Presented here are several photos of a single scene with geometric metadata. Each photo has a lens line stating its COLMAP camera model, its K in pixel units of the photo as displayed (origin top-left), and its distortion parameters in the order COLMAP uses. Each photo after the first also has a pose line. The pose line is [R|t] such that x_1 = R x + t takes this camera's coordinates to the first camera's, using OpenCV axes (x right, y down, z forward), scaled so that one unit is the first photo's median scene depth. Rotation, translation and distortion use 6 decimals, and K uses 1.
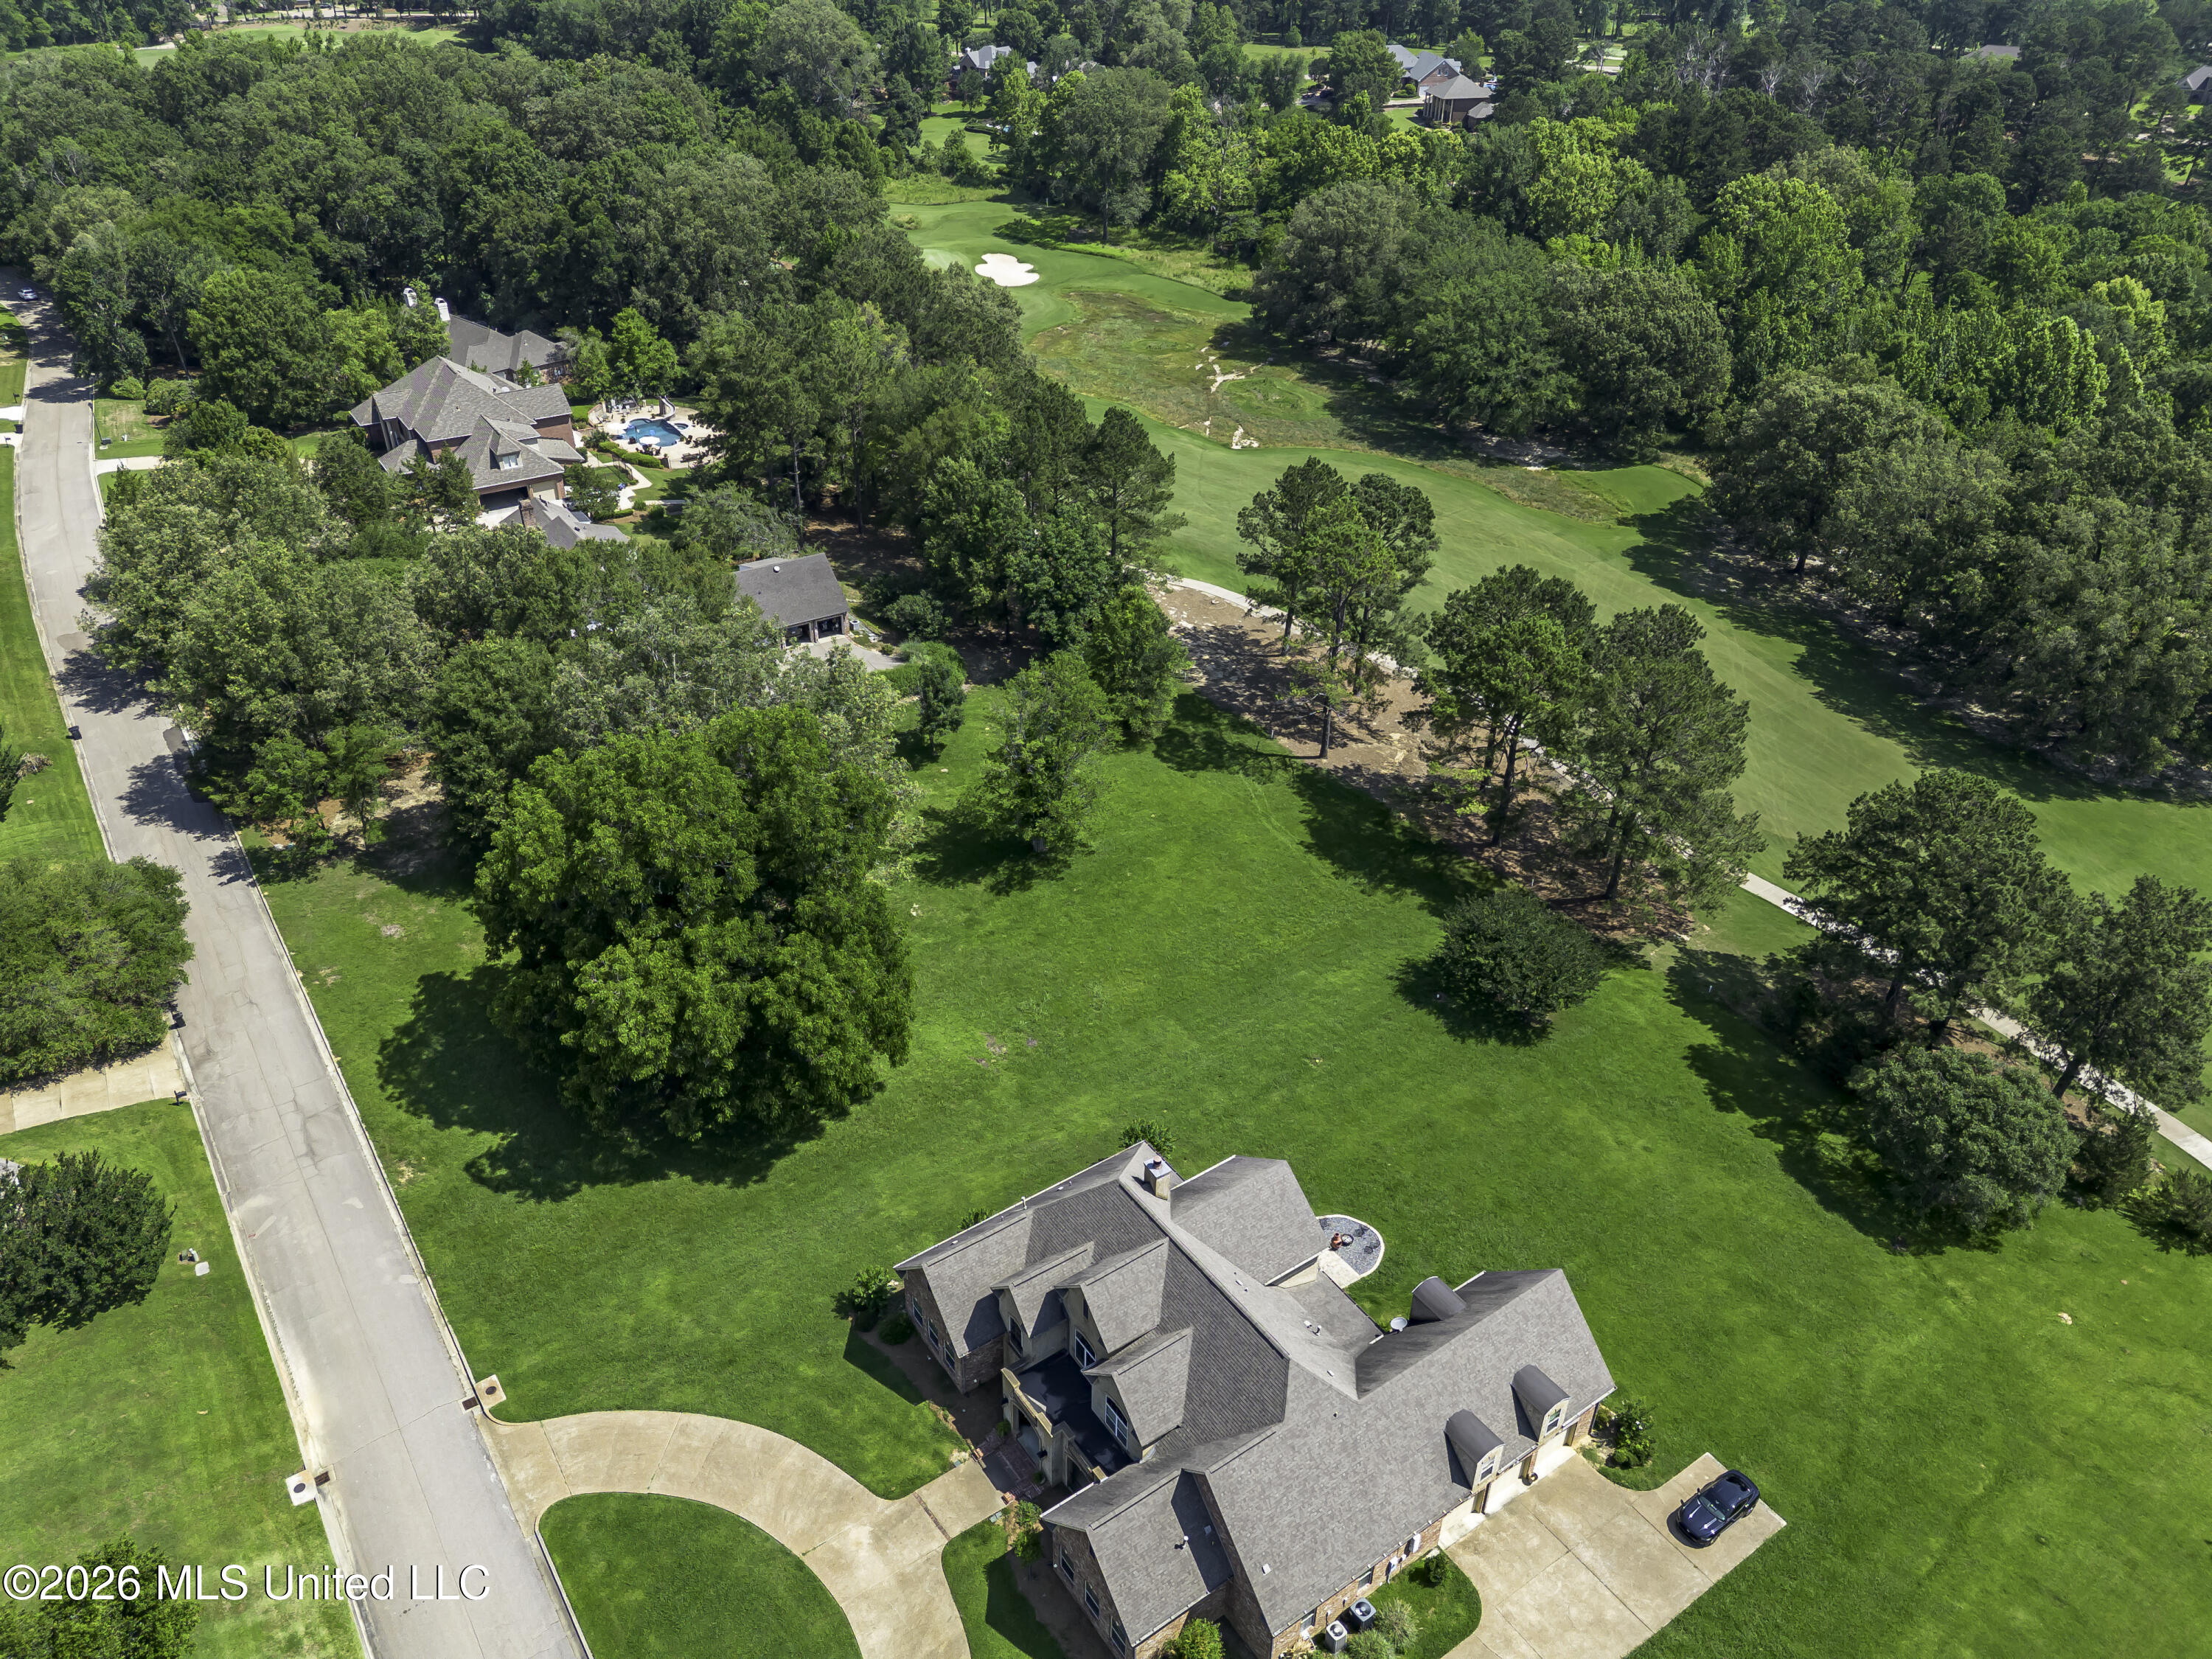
lens RADIAL K [[1567.2, 0, 1106.0], [0, 1567.2, 829.5], [0, 0, 1]] dist [0.060078, -0.046372]
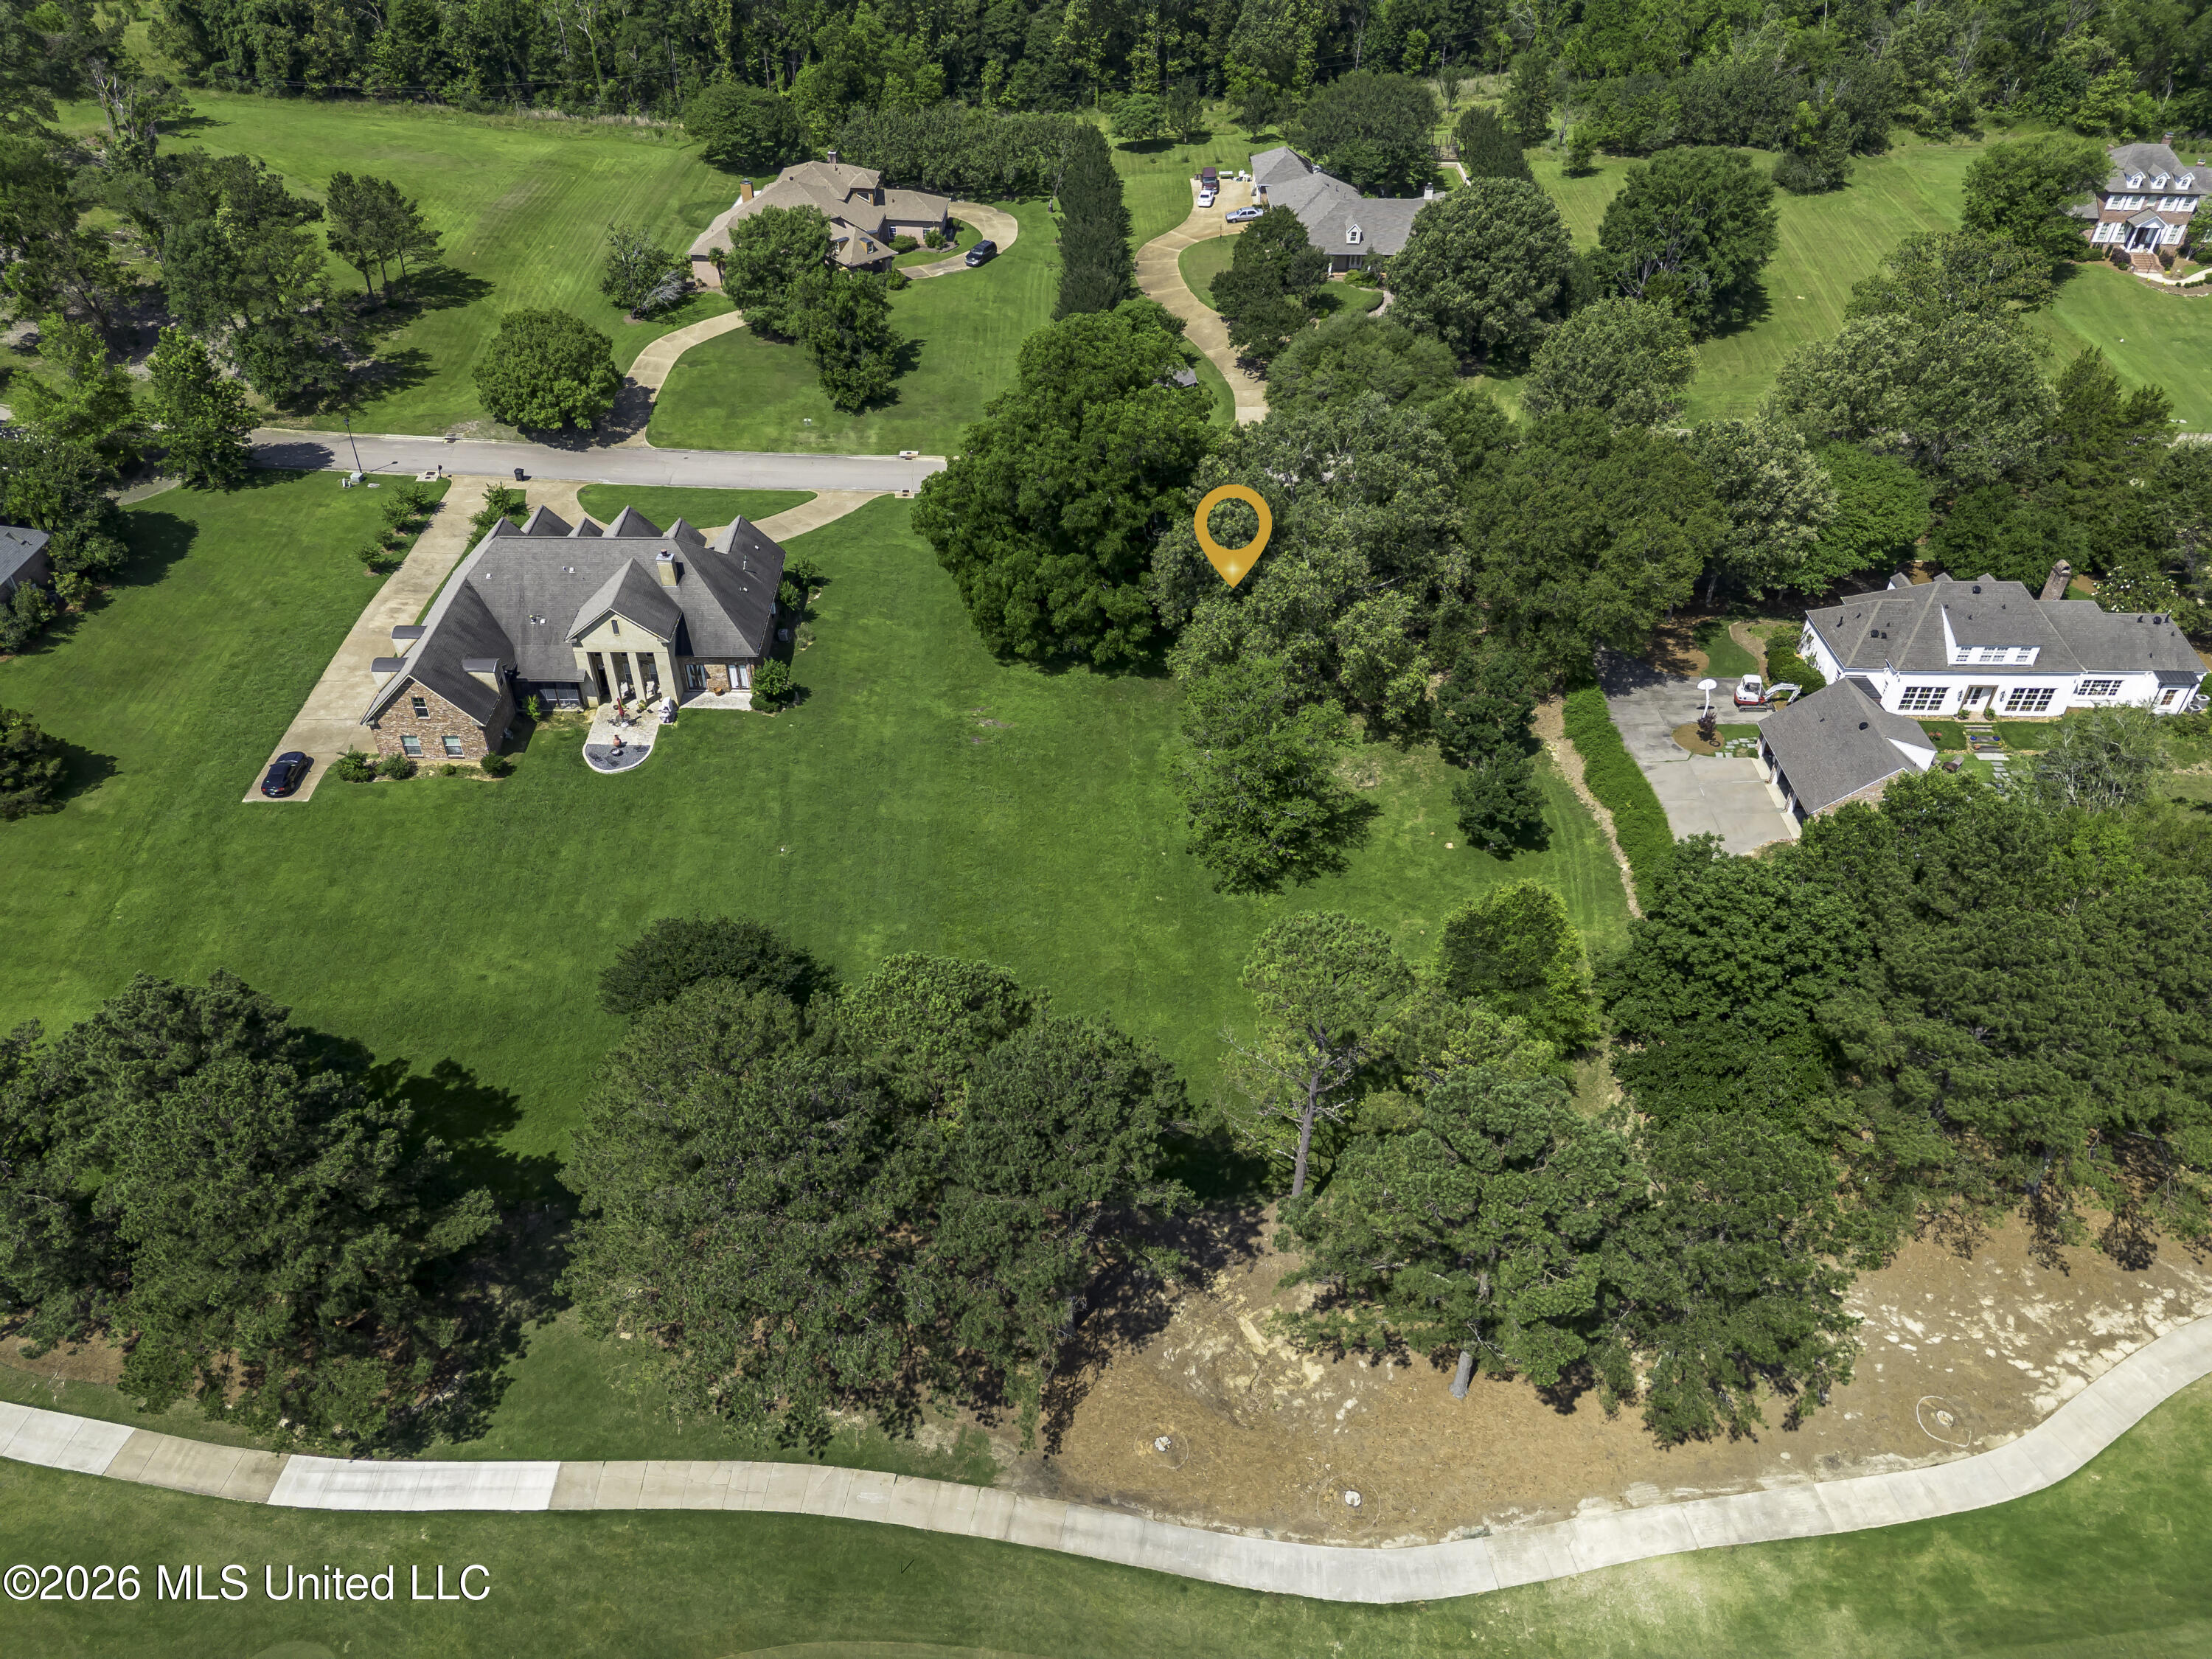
lens RADIAL K [[1567.2, 0, 1106.0], [0, 1567.2, 829.5], [0, 0, 1]] dist [0.060078, -0.046372]
pose [[-0.555090, 0.503740, -0.661907, 0.659234], [-0.474926, 0.461357, 0.749397, -0.702412], [0.682876, 0.730340, -0.016855, 1.080411]]
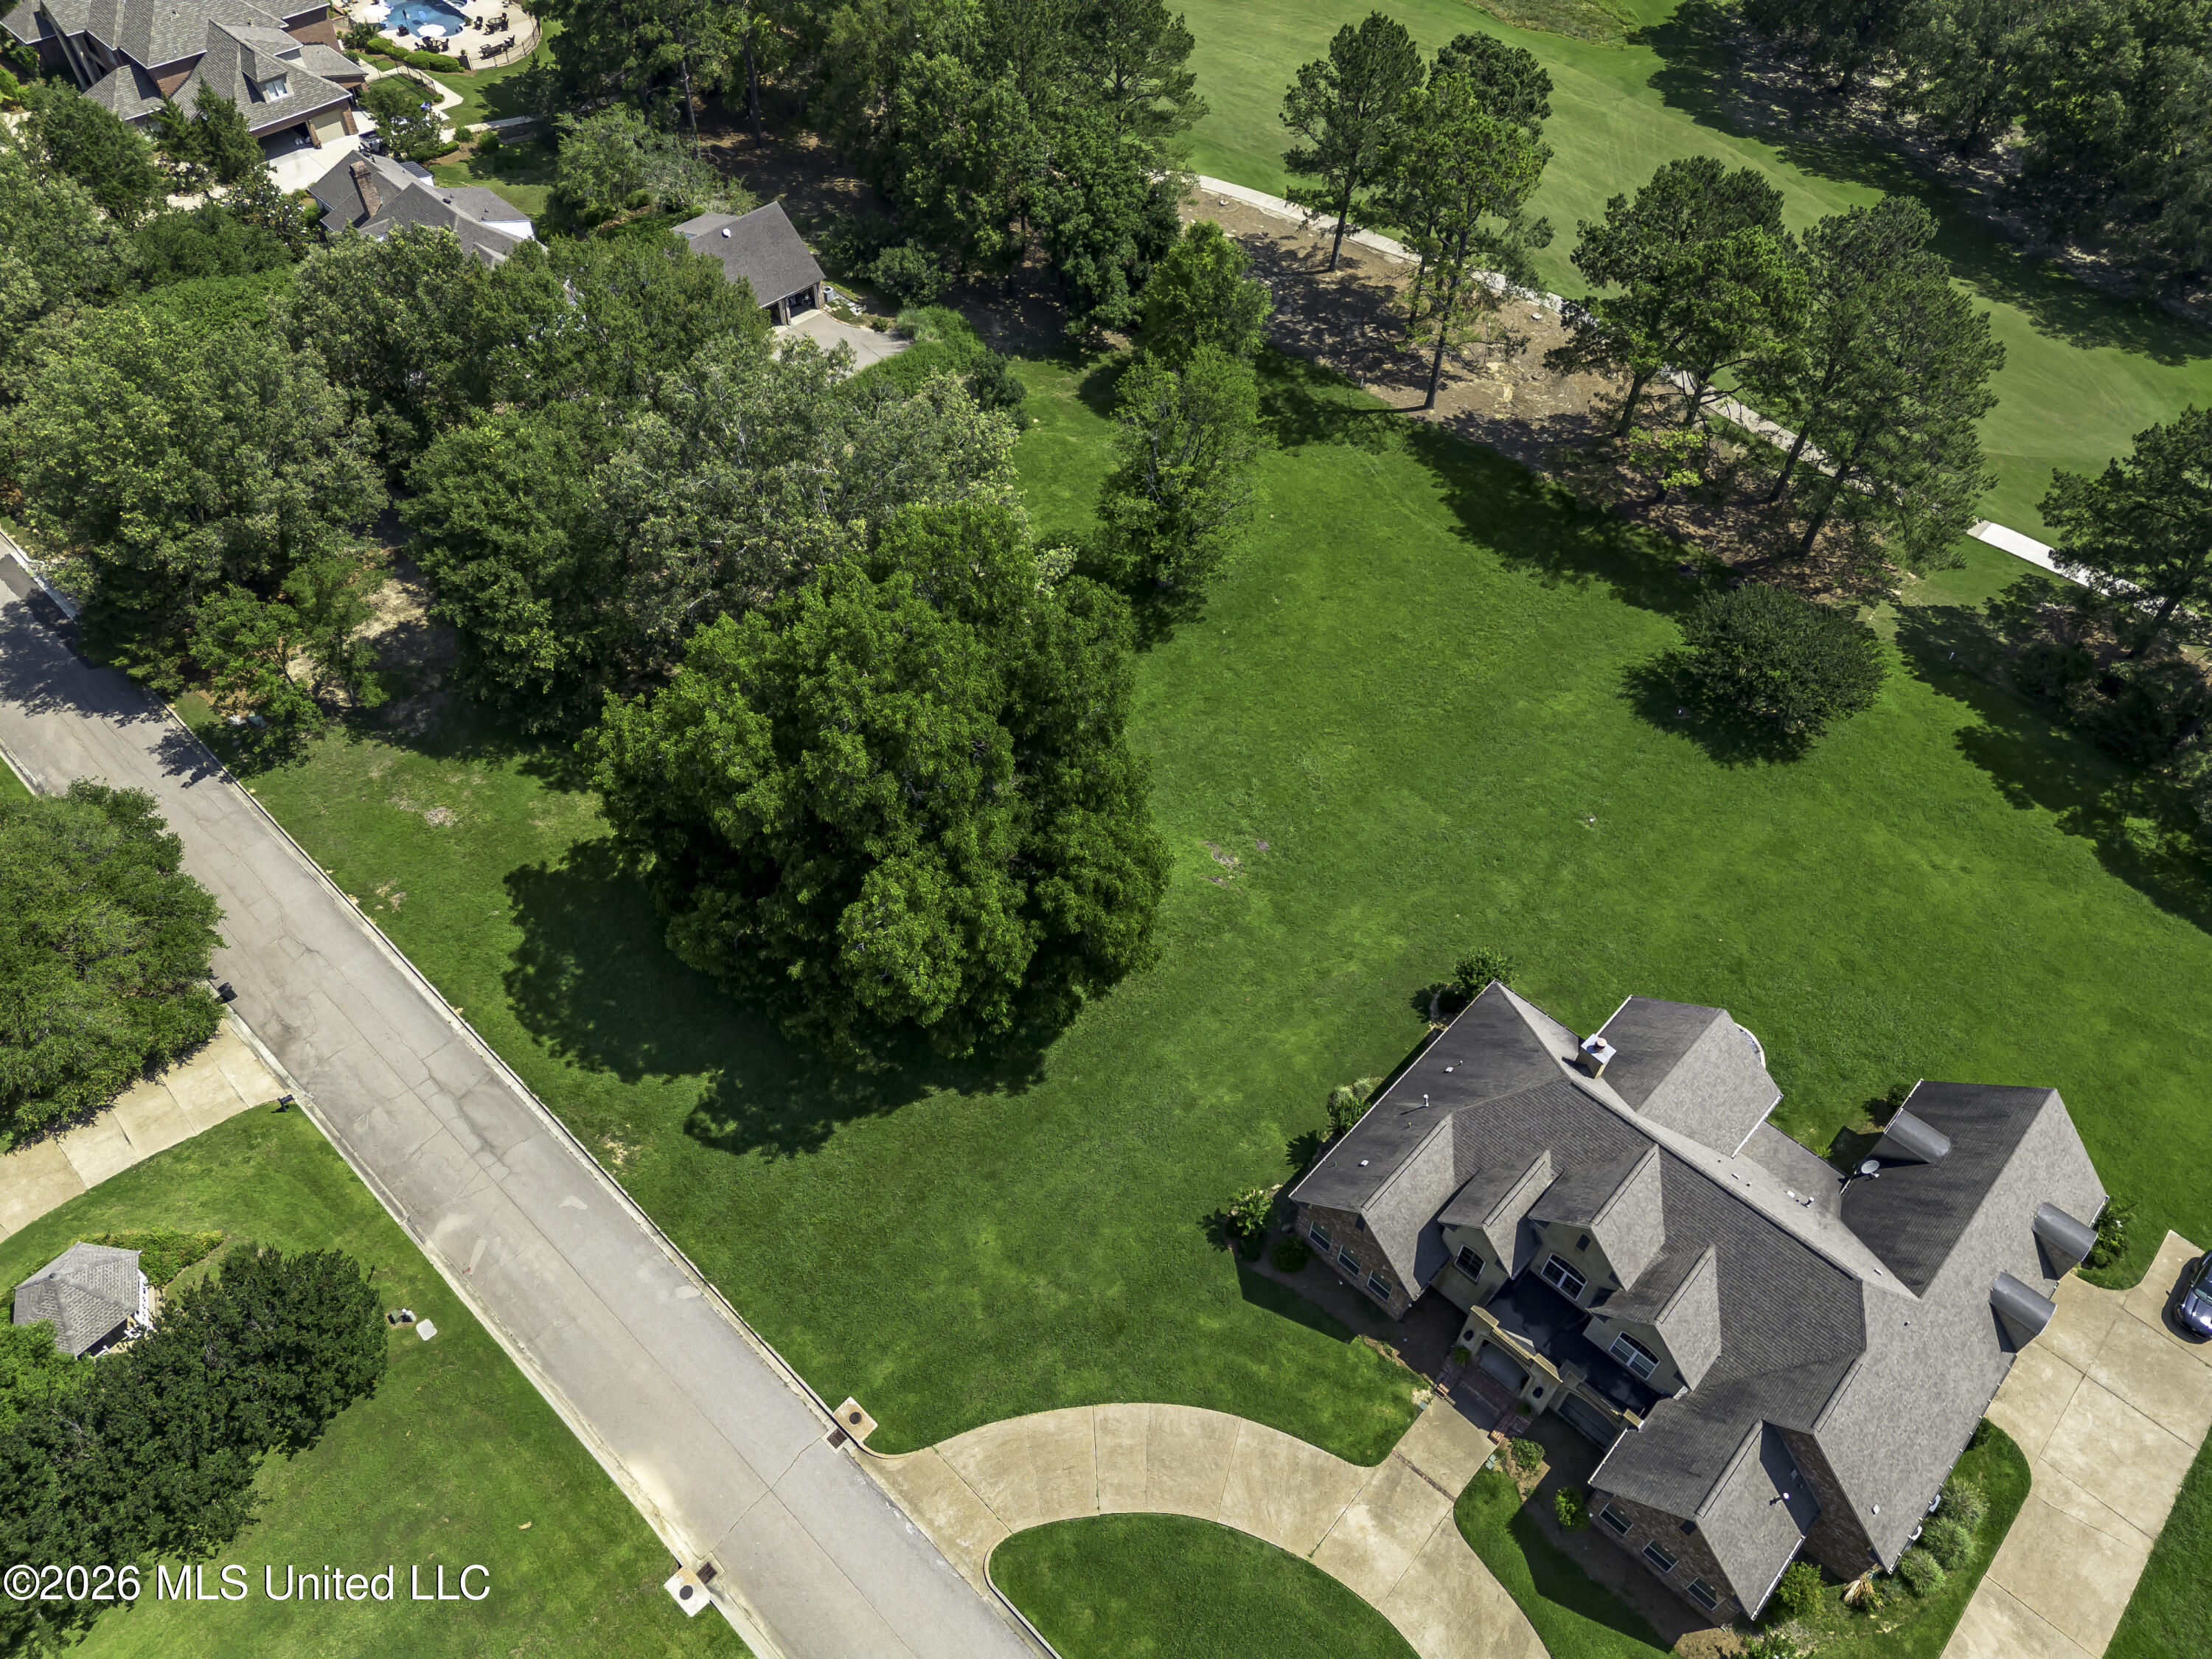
lens RADIAL K [[1567.2, 0, 1106.0], [0, 1567.2, 829.5], [0, 0, 1]] dist [0.060078, -0.046372]
pose [[0.979018, -0.153676, 0.133818, -0.234464], [0.108308, 0.948689, 0.297084, -0.130446], [-0.172607, -0.276357, 0.945428, 0.196307]]
